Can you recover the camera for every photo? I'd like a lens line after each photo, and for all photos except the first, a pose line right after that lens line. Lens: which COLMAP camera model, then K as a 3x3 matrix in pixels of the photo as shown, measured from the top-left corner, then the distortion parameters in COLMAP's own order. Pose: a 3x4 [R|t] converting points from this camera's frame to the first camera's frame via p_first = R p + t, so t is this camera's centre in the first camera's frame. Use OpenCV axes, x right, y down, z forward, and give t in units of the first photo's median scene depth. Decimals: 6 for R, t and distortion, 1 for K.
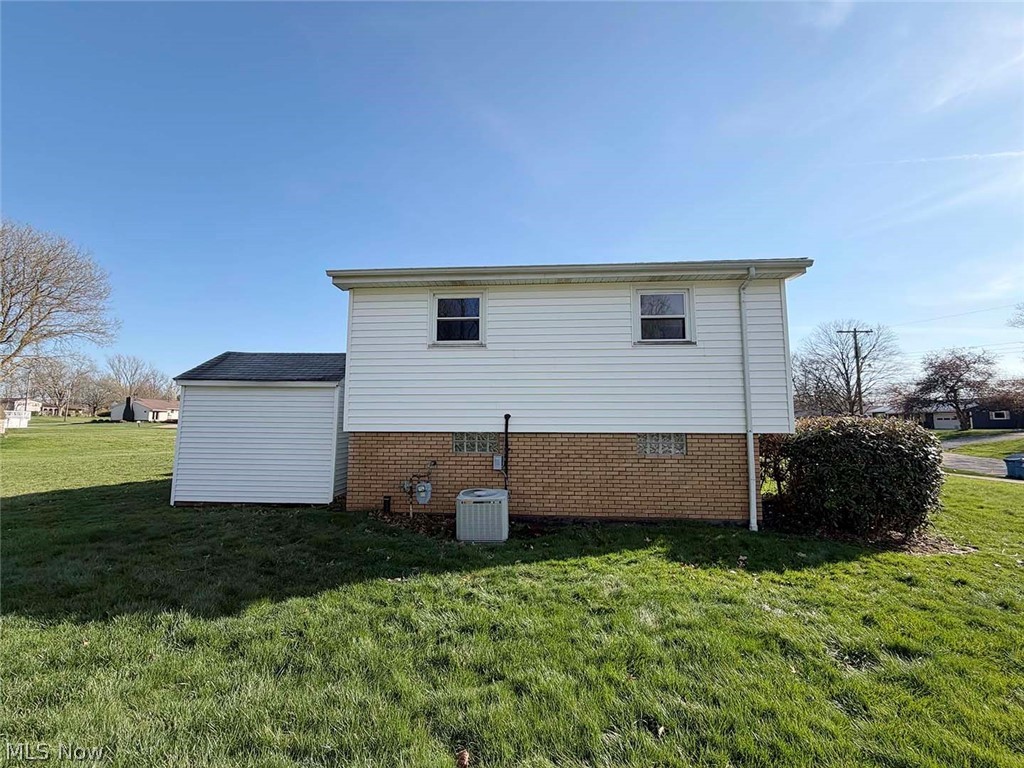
lens RADIAL K [[404.4, 0, 506.8], [0, 404.4, 384.2], [0, 0, 1]] dist [-0.006953, 0.000143]
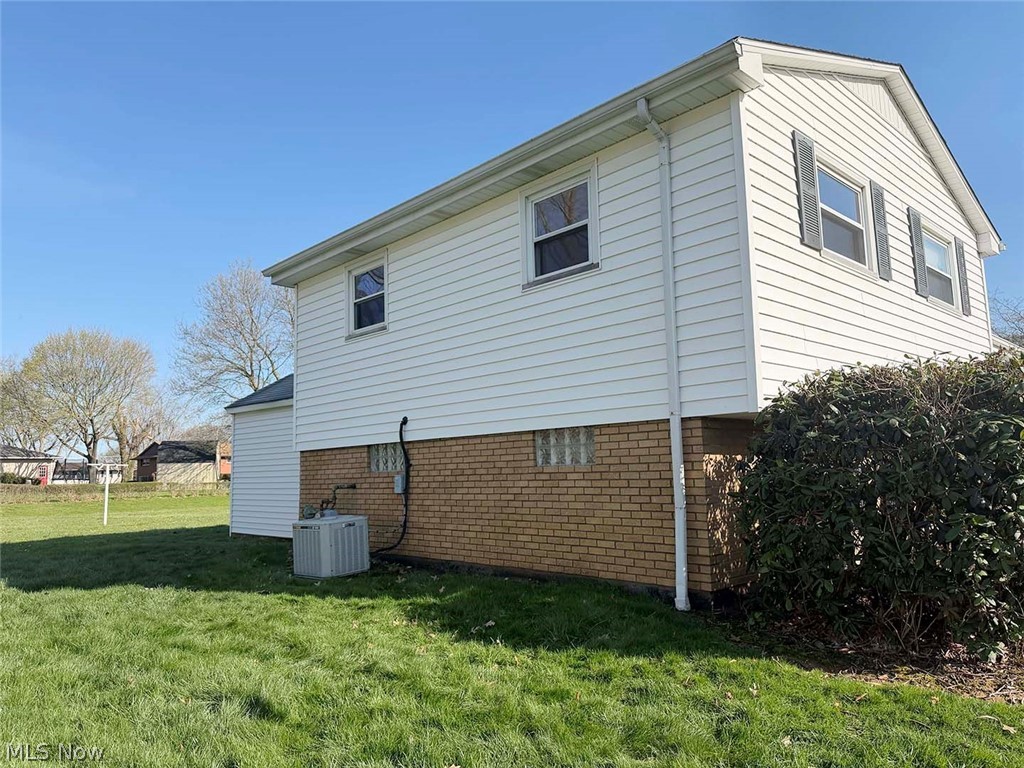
lens RADIAL K [[724.3, 0, 512.8], [0, 724.3, 375.7], [0, 0, 1]] dist [0.171750, -0.229471]
pose [[0.735606, -0.113993, -0.667750, 1.034503], [0.106718, 0.992932, -0.051943, 0.090131], [0.668951, -0.033051, 0.742571, 0.164031]]
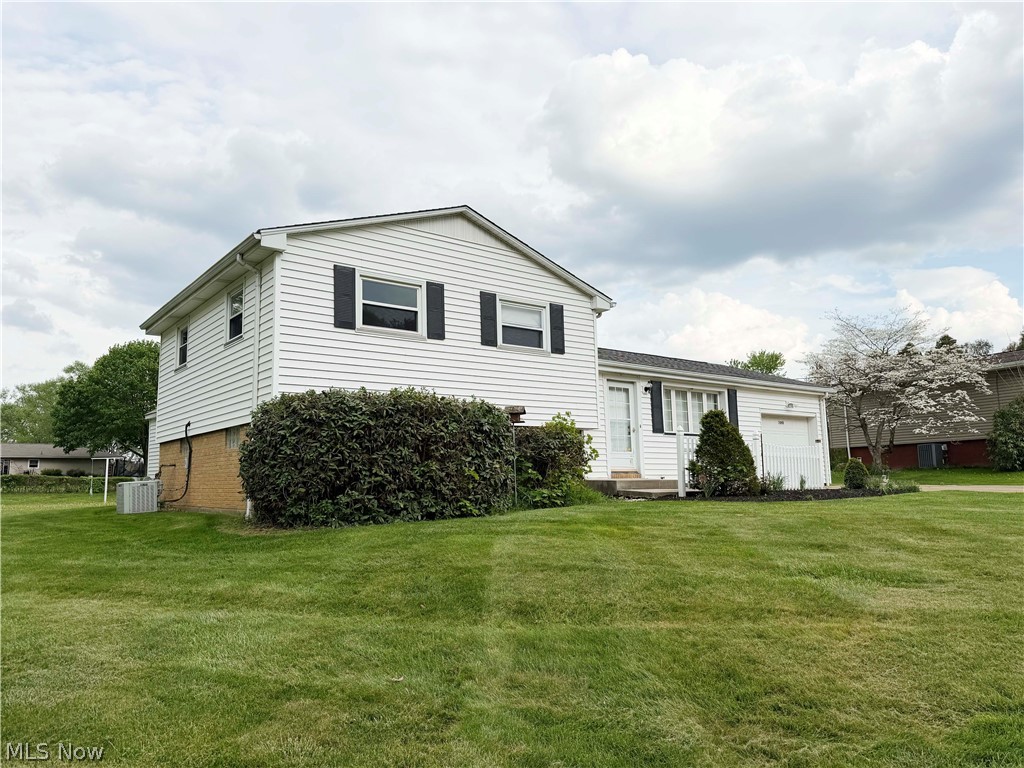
lens RADIAL K [[724.3, 0, 512.8], [0, 724.3, 375.7], [0, 0, 1]] dist [0.171750, -0.229471]
pose [[0.658190, -0.124453, -0.742494, 2.252560], [0.109247, 0.991592, -0.069363, 0.196333], [0.744883, -0.035461, 0.666252, 0.272640]]
